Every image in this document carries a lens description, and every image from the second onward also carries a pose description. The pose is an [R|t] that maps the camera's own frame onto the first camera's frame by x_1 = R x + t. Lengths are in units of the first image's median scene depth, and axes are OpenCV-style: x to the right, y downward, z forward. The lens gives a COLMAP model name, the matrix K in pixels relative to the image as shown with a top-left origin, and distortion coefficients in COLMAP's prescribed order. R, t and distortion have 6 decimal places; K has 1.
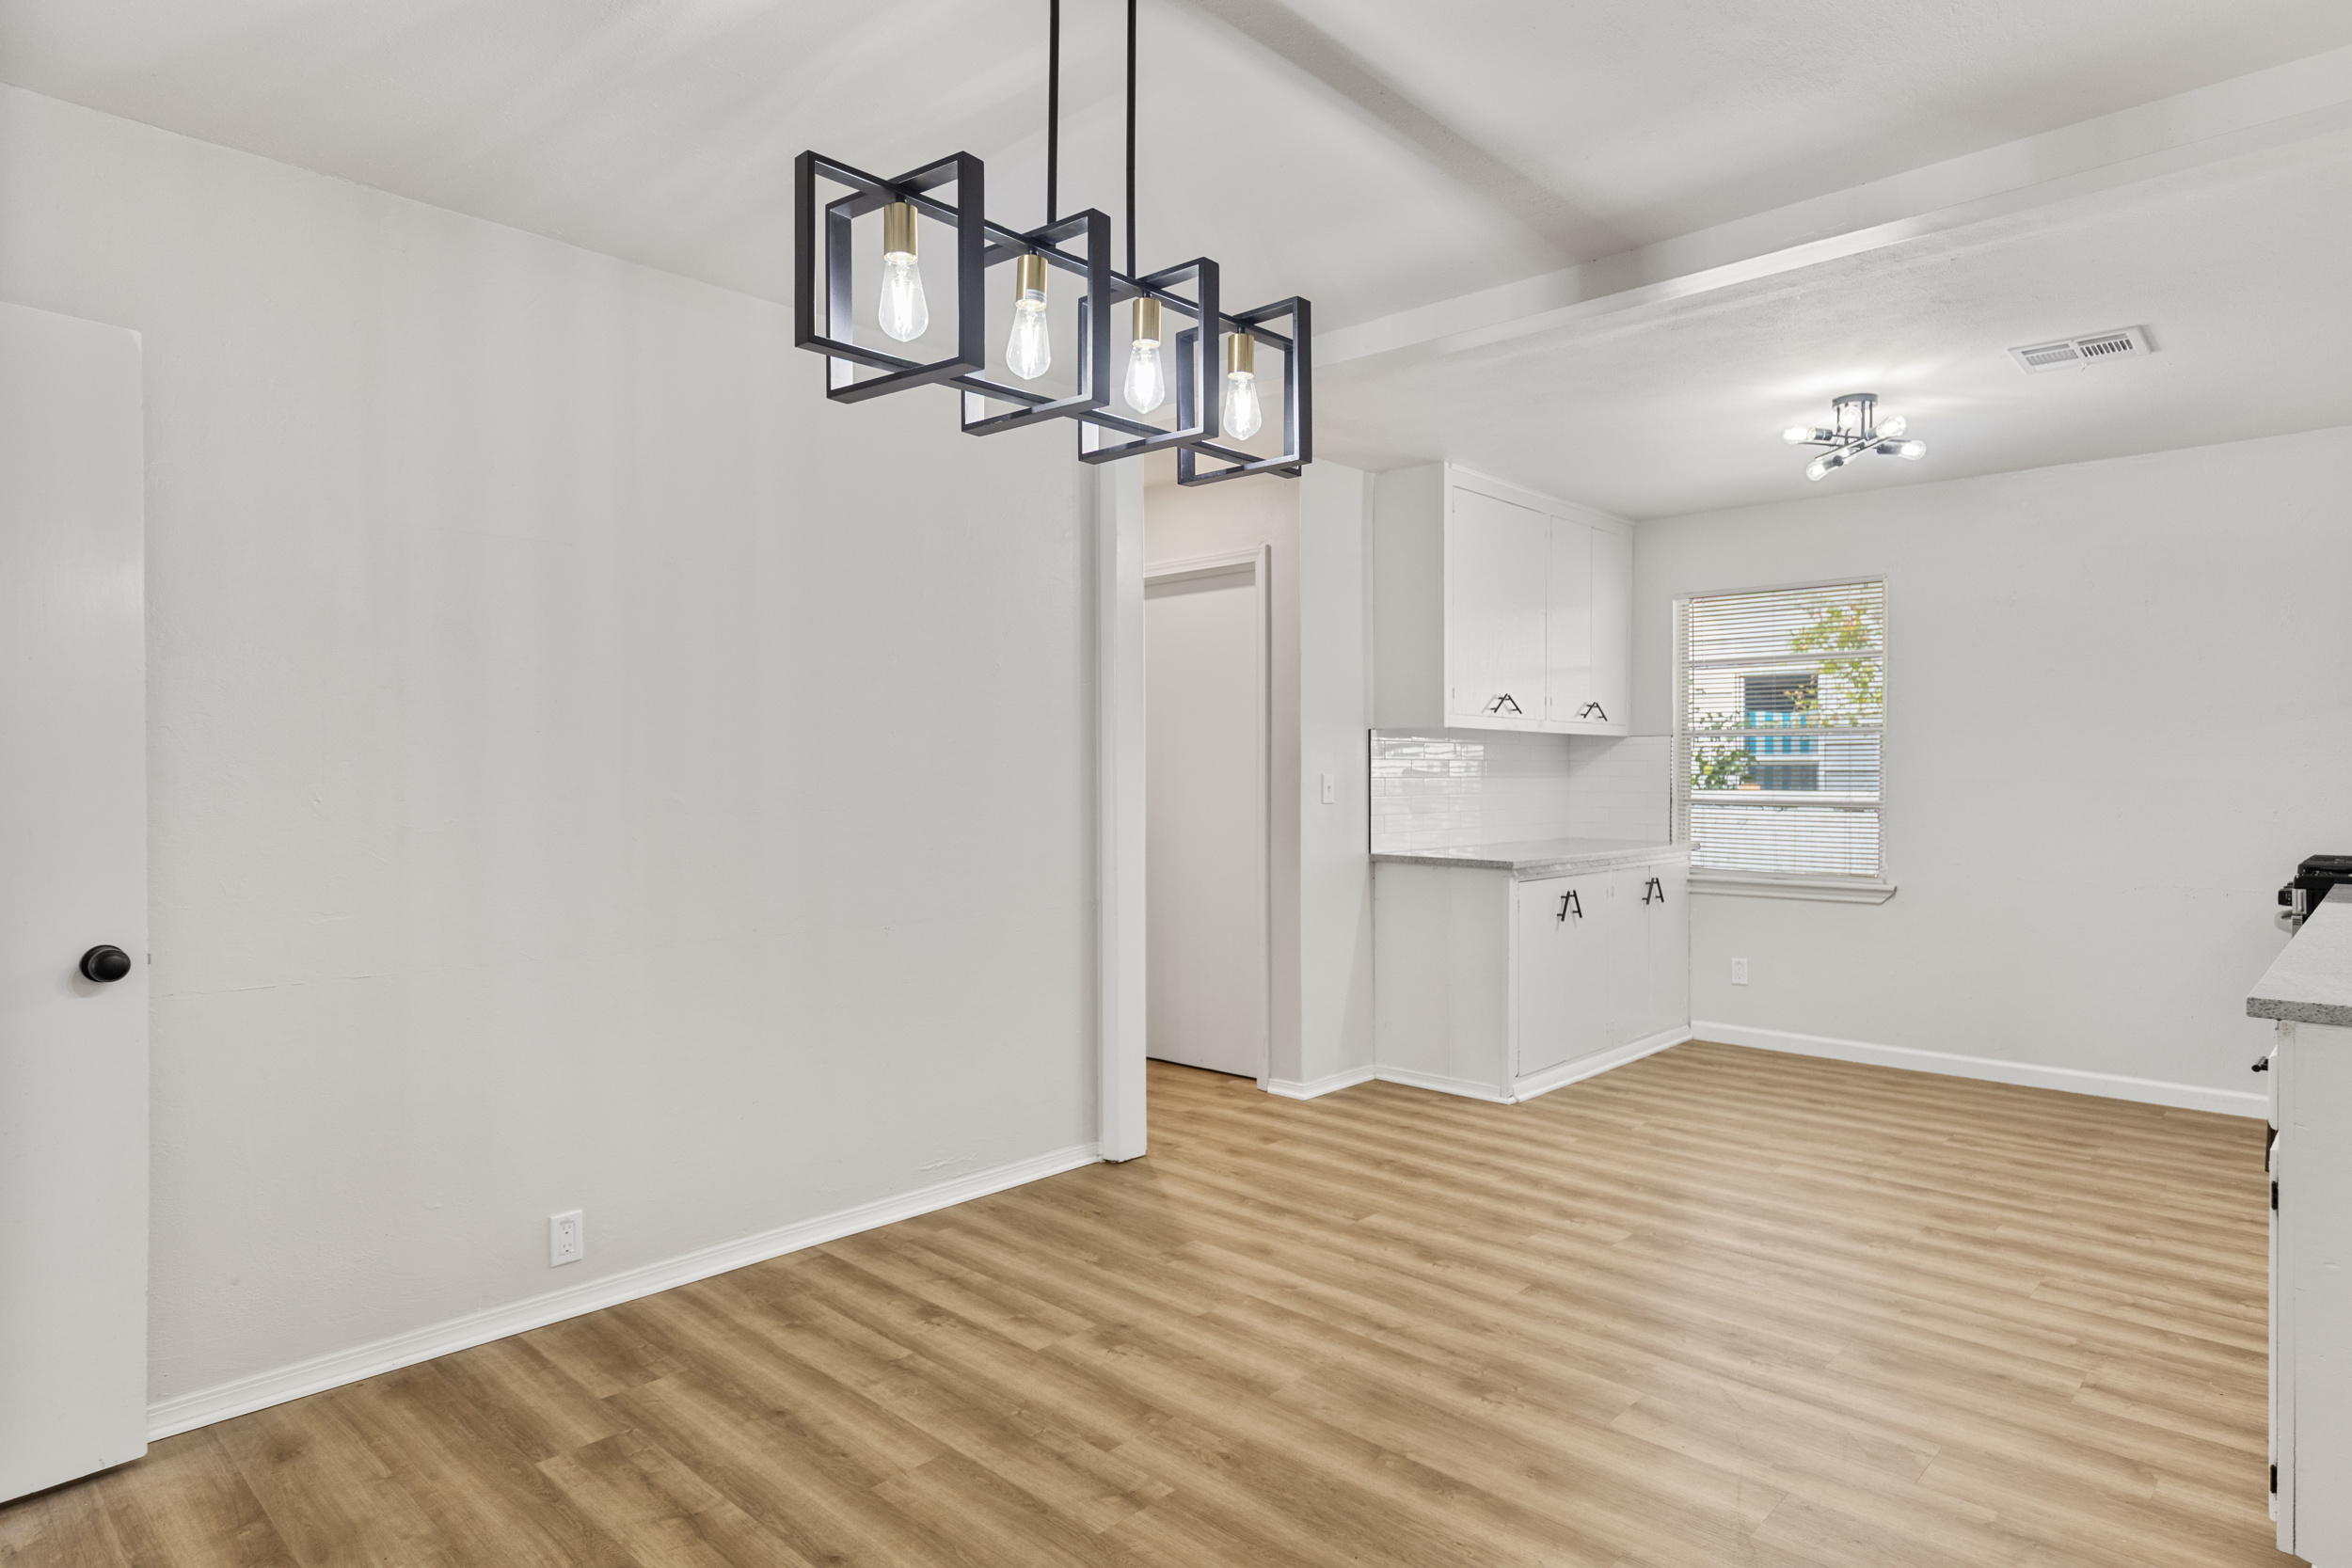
lens RADIAL K [[1326.0, 0, 1171.0], [0, 1326.0, 779.2], [0, 0, 1]] dist [0.002852, 0.000530]
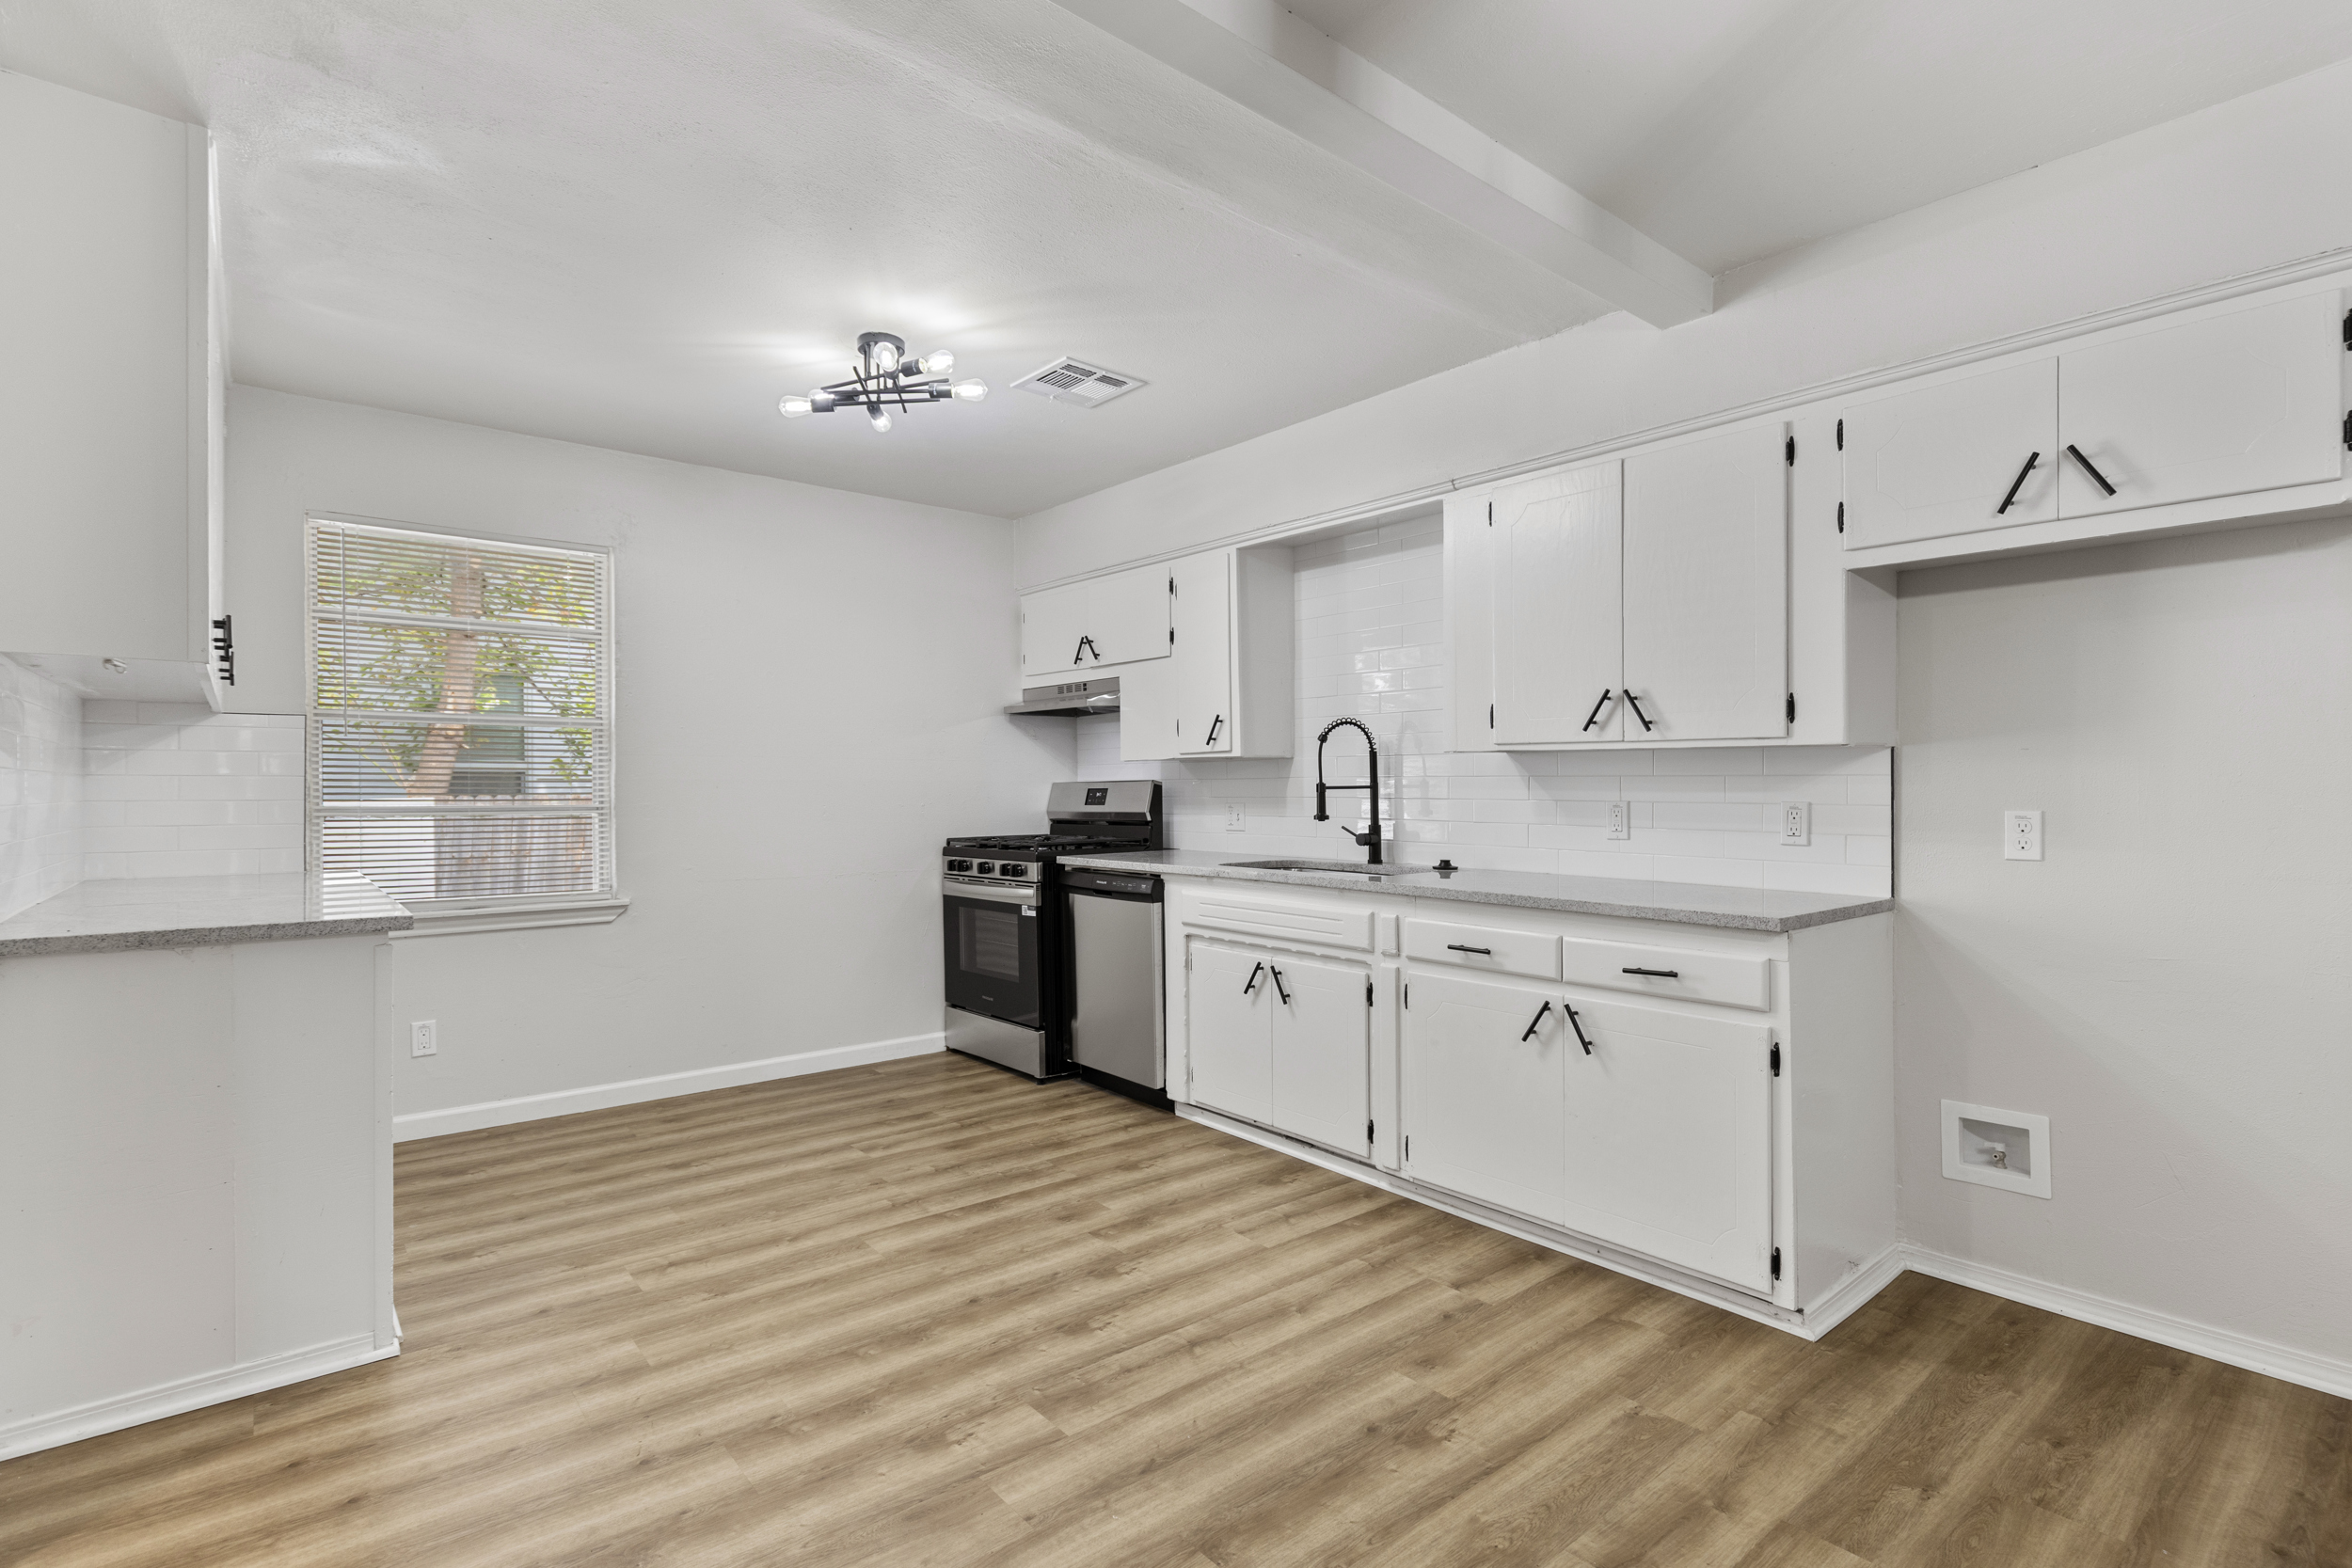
lens RADIAL K [[1119.4, 0, 1167.8], [0, 1119.4, 786.5], [0, 0, 1]] dist [0.001212, -0.000104]
pose [[0.125694, -0.001882, 0.992067, -0.248568], [0.008717, 0.999962, 0.000793, 0.012577], [-0.992031, 0.008549, 0.125706, 0.895667]]
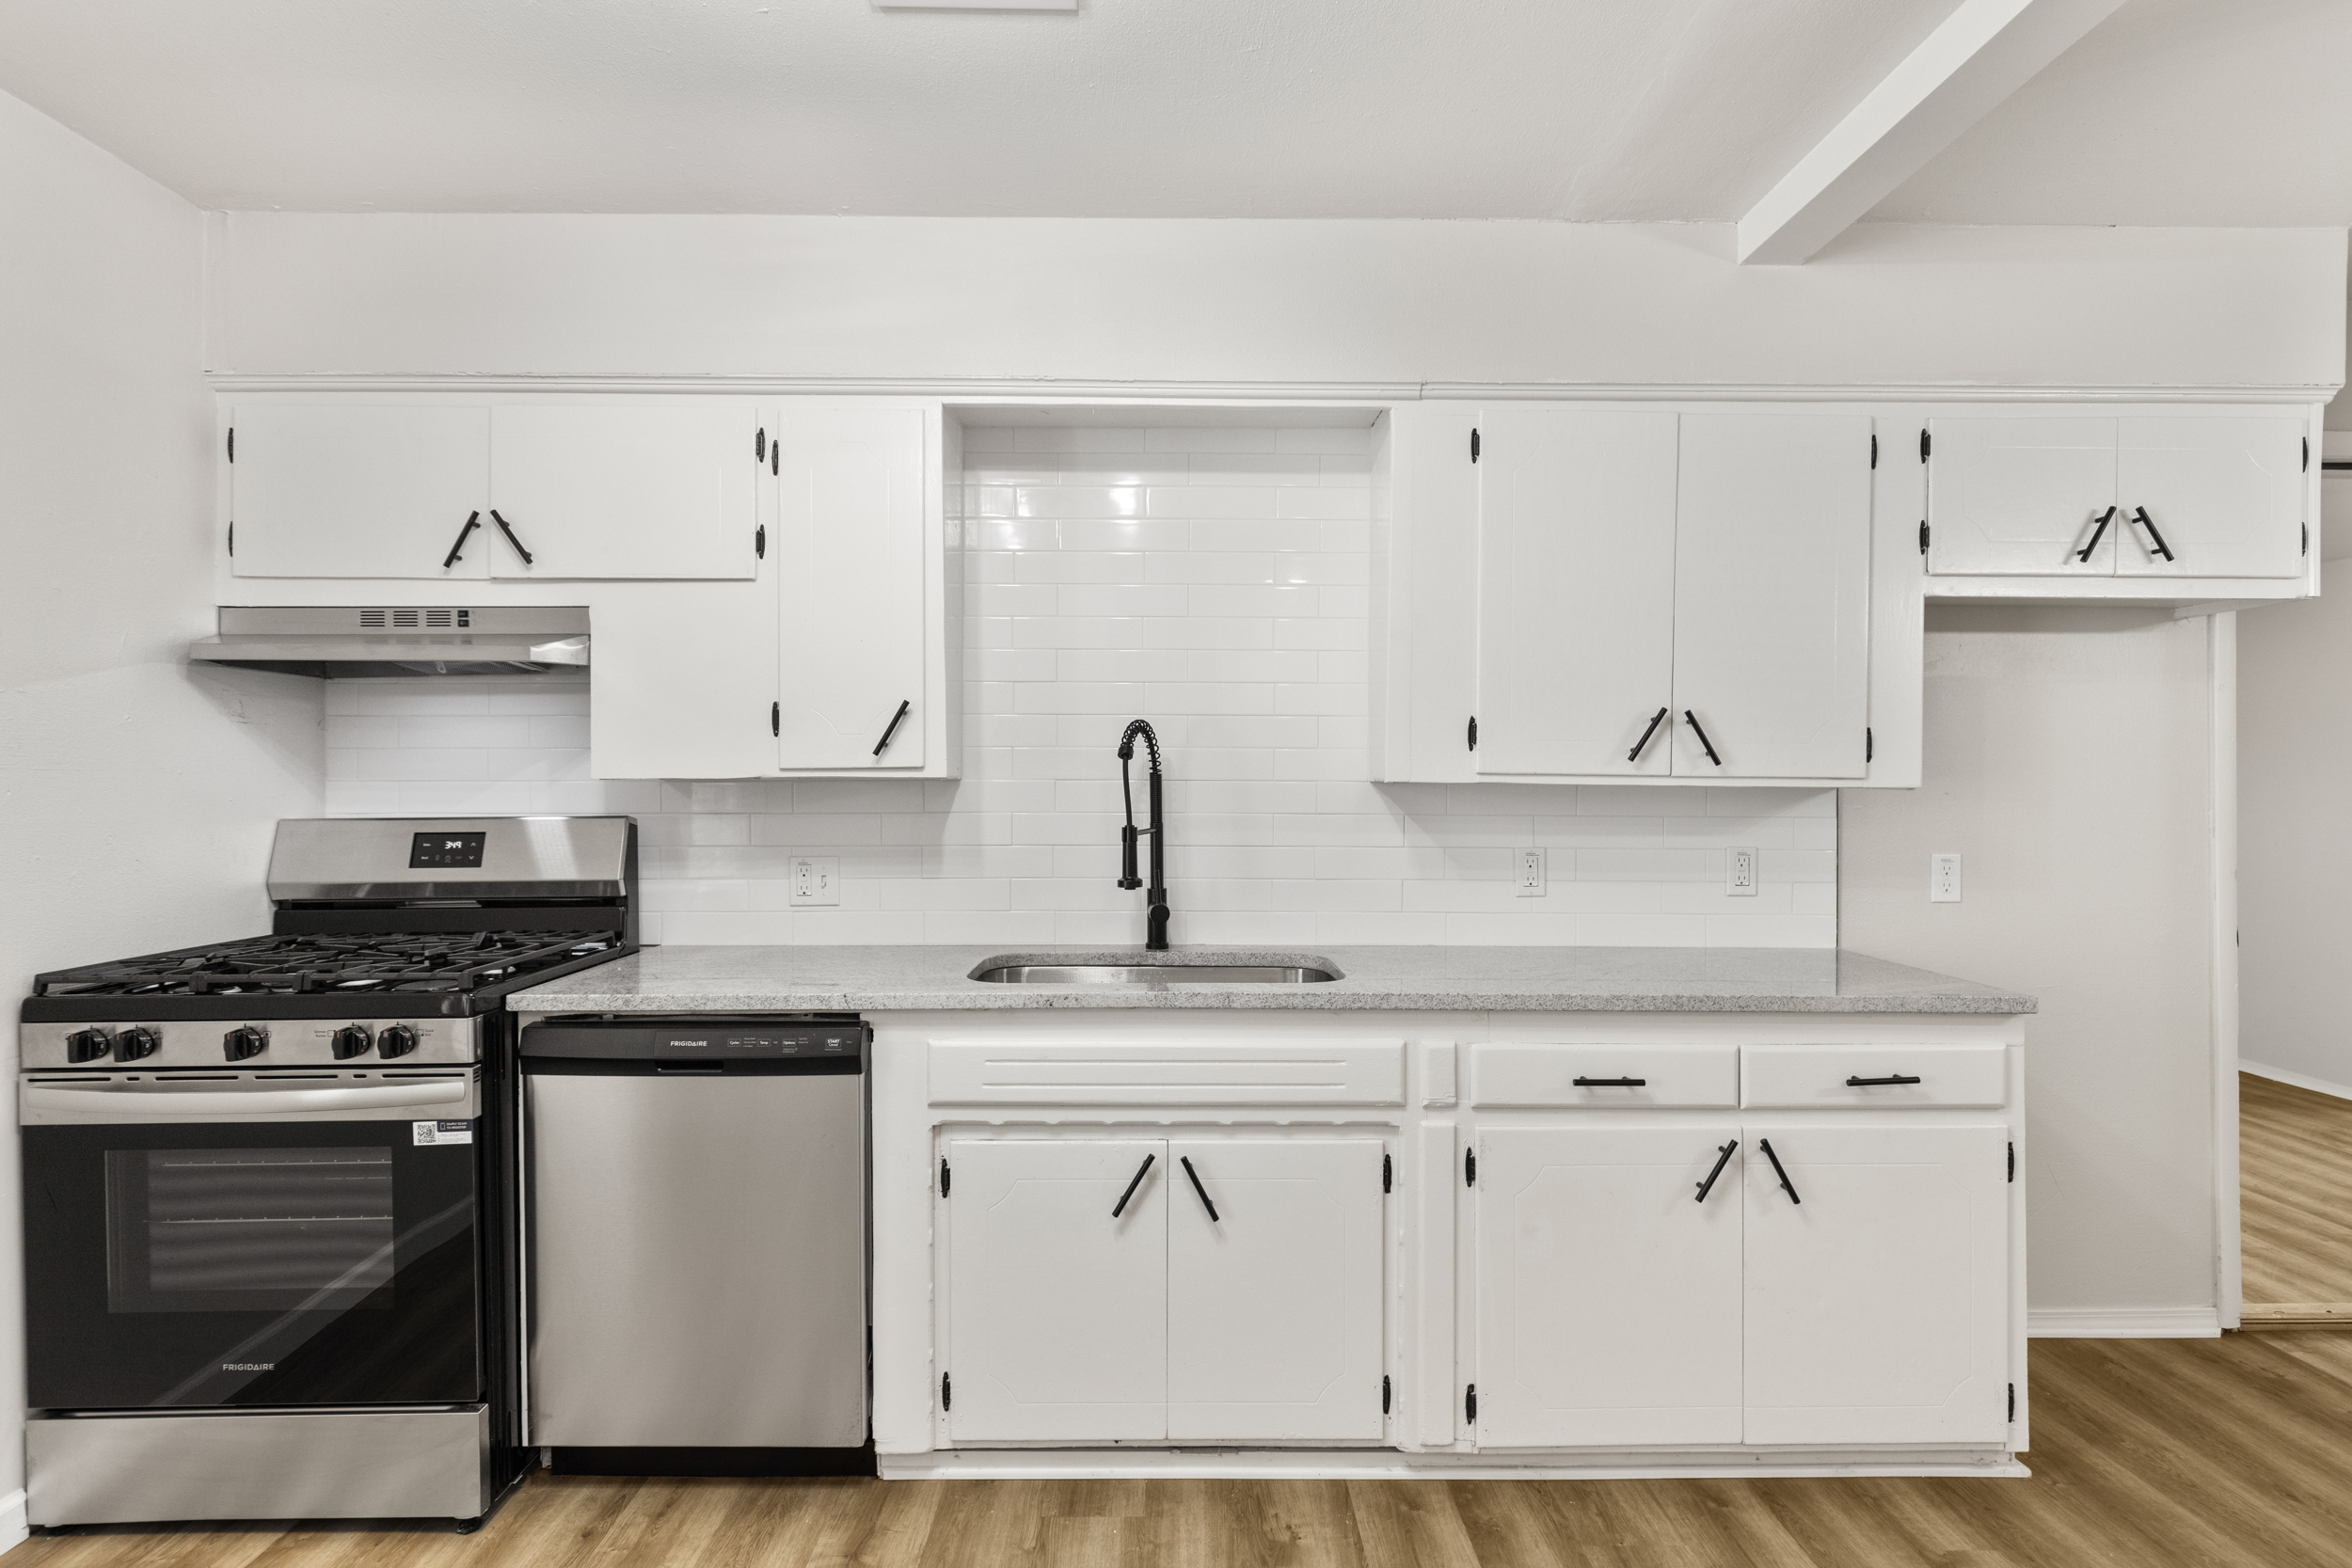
lens RADIAL K [[1195.0, 0, 1176.7], [0, 1195.0, 782.9], [0, 0, 1]] dist [-0.004792, 0.002101]
pose [[-0.694639, -0.000697, 0.719358, 0.349654], [0.001773, 0.999995, 0.002682, -0.017347], [-0.719356, 0.003138, -0.694634, 1.370541]]
